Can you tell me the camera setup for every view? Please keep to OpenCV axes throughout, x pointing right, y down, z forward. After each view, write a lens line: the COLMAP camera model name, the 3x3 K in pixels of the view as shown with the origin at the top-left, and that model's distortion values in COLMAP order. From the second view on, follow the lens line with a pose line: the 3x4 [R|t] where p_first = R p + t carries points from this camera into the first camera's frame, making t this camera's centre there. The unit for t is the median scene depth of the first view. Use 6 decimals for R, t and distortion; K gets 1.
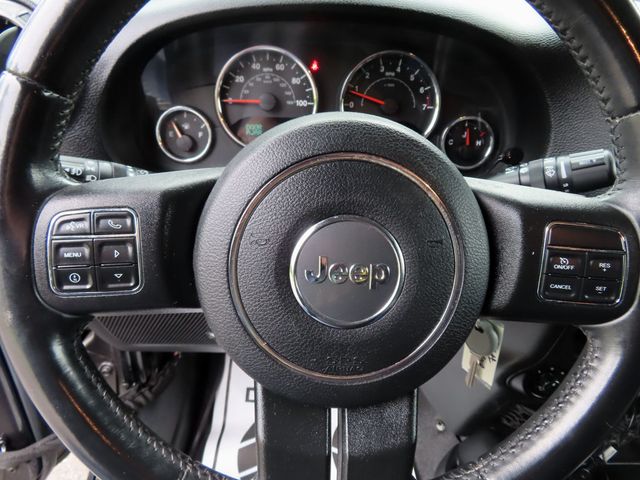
lens RADIAL K [[455.9, 0, 318.0], [0, 455.9, 243.0], [0, 0, 1]] dist [-0.011237, 0.006790]
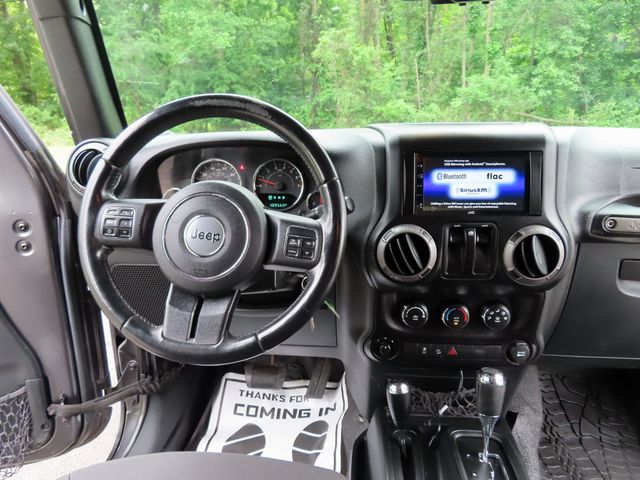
lens RADIAL K [[455.9, 0, 319.1], [0, 455.9, 241.1], [0, 0, 1]] dist [-0.011237, 0.006790]
pose [[0.992876, -0.011741, -0.118571, 0.561163], [-0.016697, 0.971603, -0.236028, 0.386144], [0.117975, 0.236326, 0.964485, -0.802307]]
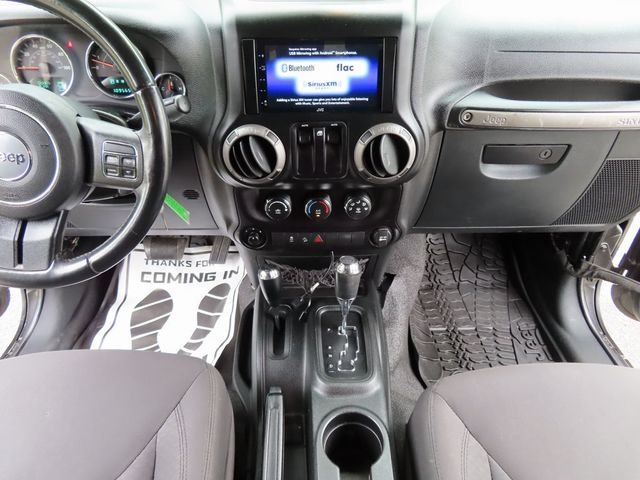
lens RADIAL K [[455.9, 0, 320.0], [0, 455.9, 240.0], [0, 0, 1]] dist [-0.011237, 0.006790]
pose [[0.999543, -0.022589, -0.020064, 0.924751], [0.025159, 0.990002, 0.138789, 0.112725], [0.016728, -0.139231, 0.990119, -0.733455]]
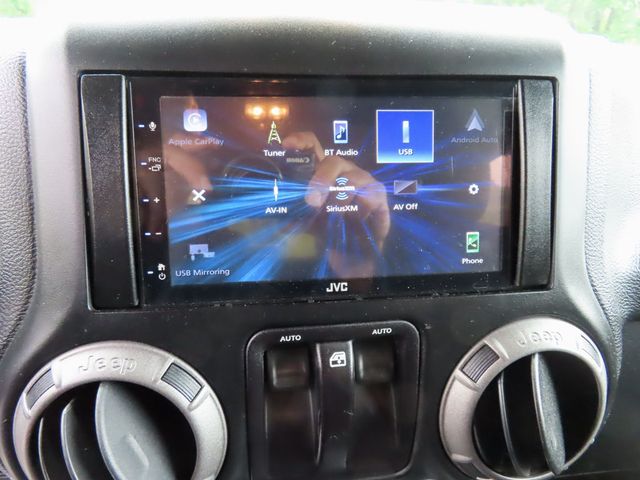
lens RADIAL K [[455.9, 0, 320.4], [0, 455.9, 239.6], [0, 0, 1]] dist [-0.011237, 0.006790]
pose [[0.994098, -0.045693, 0.098396, 0.843041], [0.062102, 0.983352, -0.170768, -0.069615], [-0.088955, 0.175871, 0.980386, 0.316007]]
